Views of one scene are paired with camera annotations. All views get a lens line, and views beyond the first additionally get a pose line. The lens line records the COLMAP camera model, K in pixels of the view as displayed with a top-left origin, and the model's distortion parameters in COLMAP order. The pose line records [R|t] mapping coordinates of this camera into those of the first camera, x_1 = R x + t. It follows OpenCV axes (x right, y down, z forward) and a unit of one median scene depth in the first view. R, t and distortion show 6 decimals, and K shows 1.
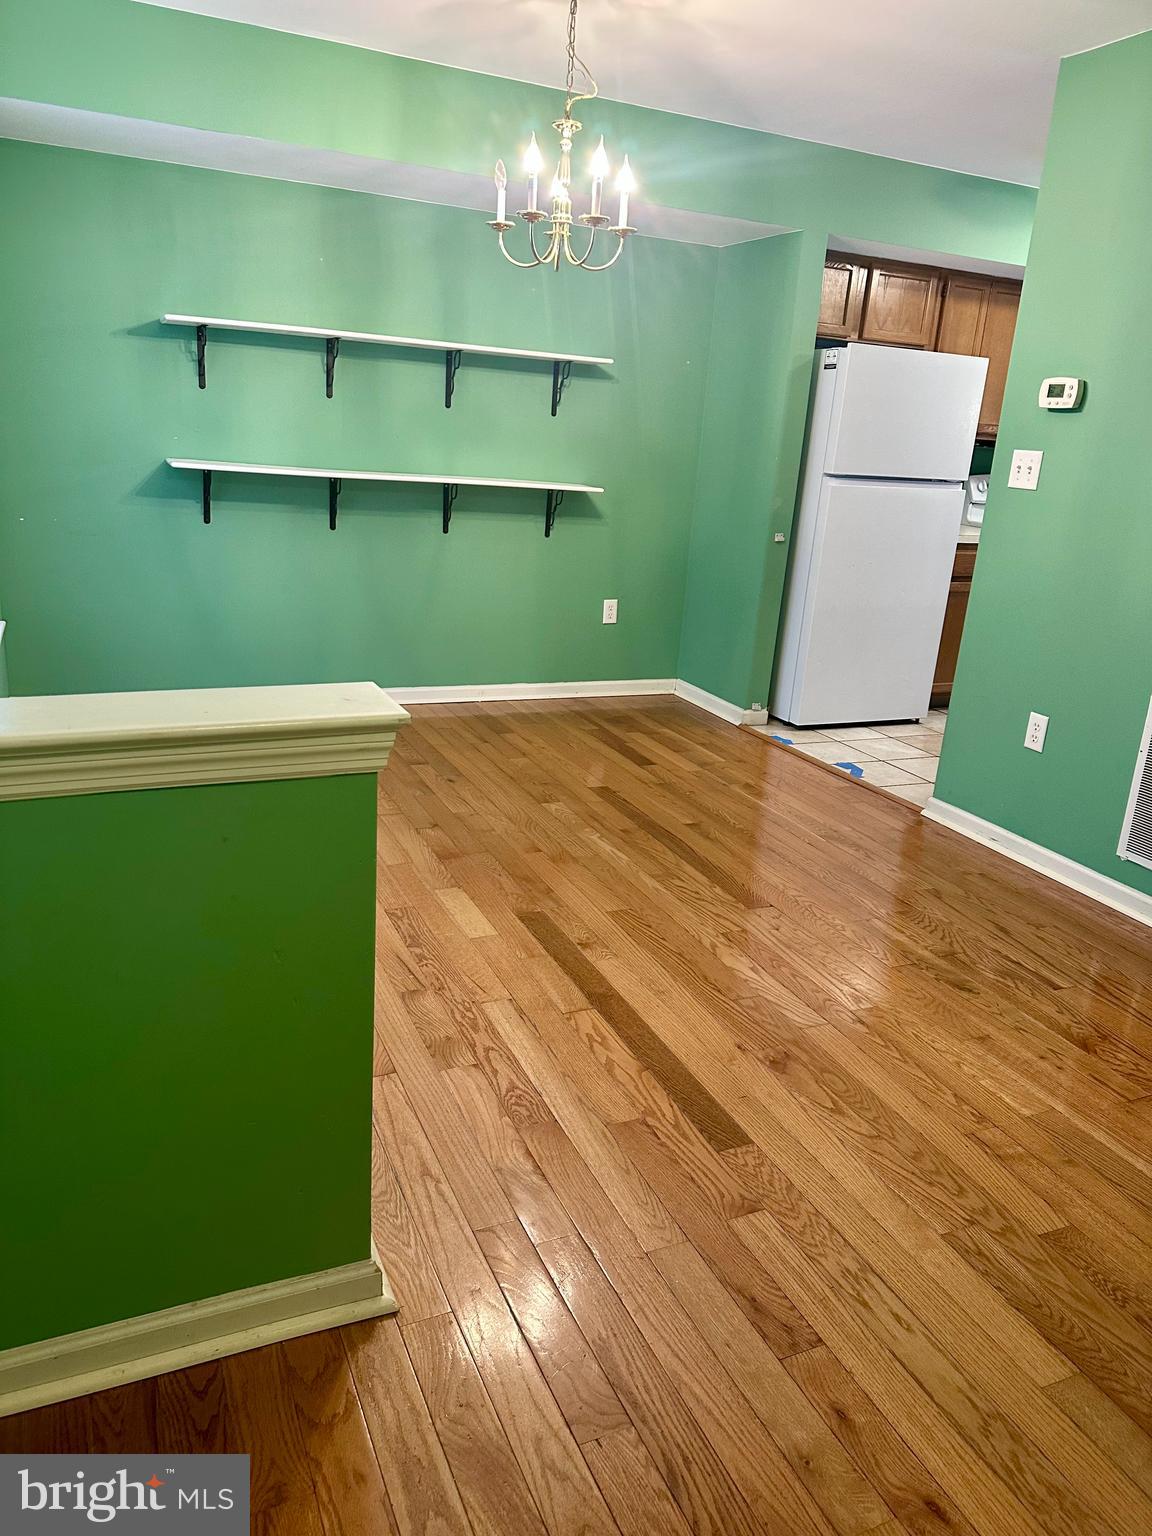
lens RADIAL K [[1079.6, 0, 576.0], [0, 1079.6, 768.0], [0, 0, 1]] dist [0.100650, -0.185013]
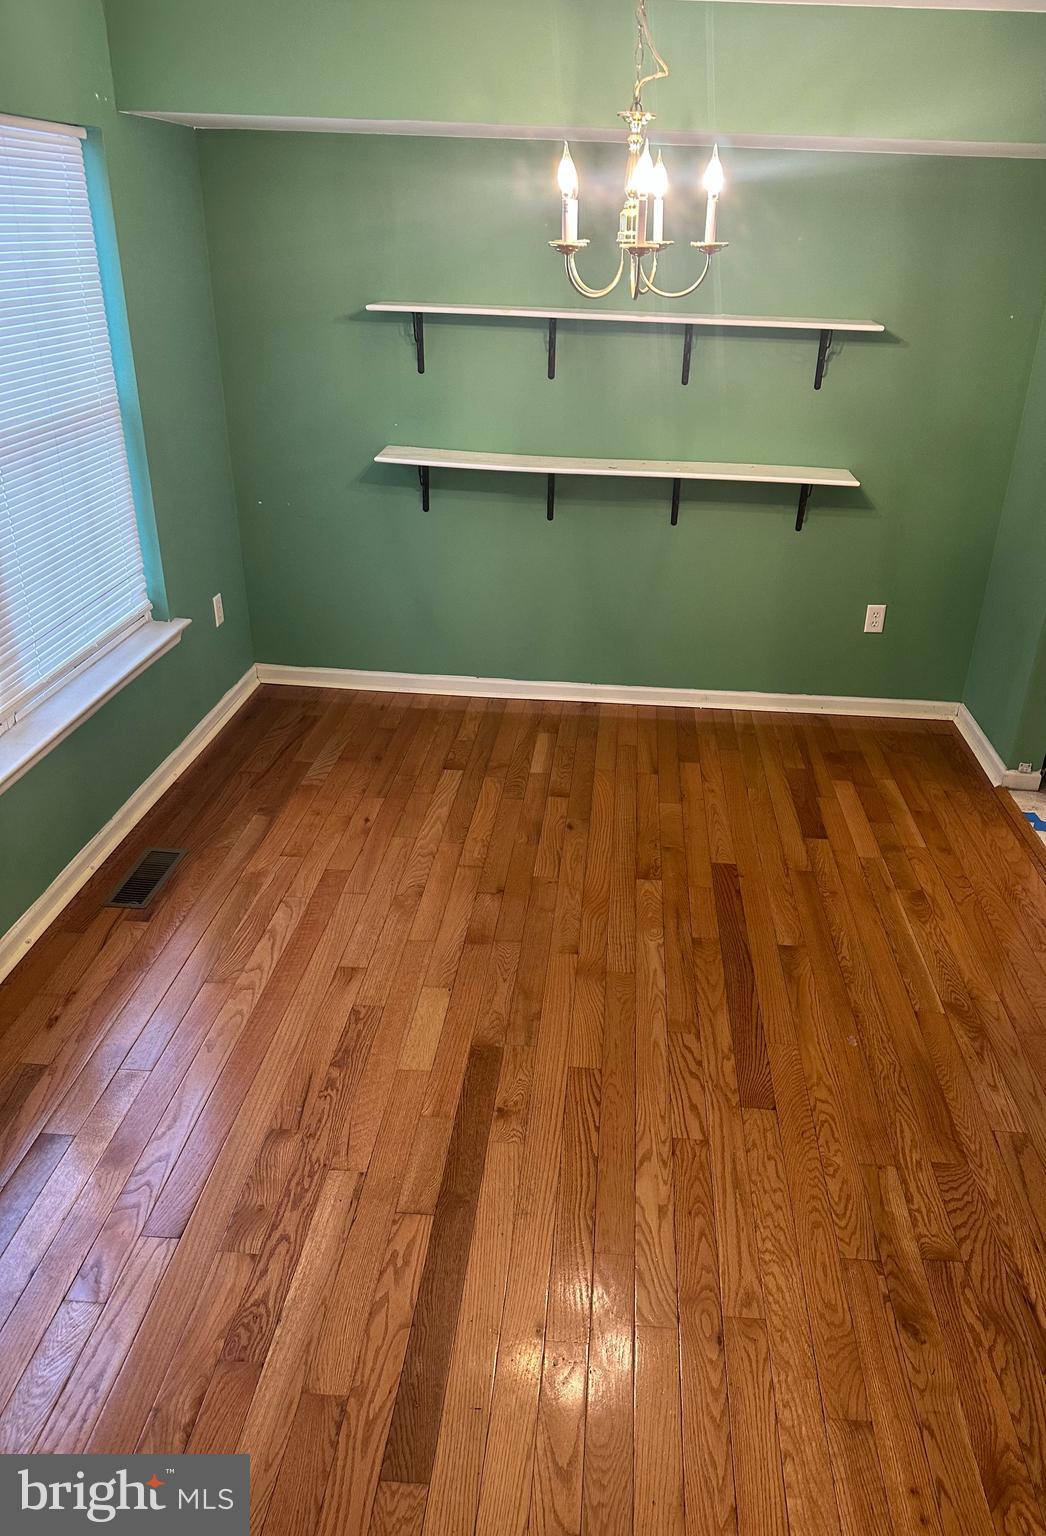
lens RADIAL K [[1082.7, 0, 579.7], [0, 1082.7, 768.5], [0, 0, 1]] dist [0.067398, -0.103269]
pose [[0.886100, 0.173652, -0.429736, 0.296839], [-0.113367, 0.980202, 0.162330, -0.198826], [0.449417, -0.095122, 0.888243, 0.188776]]
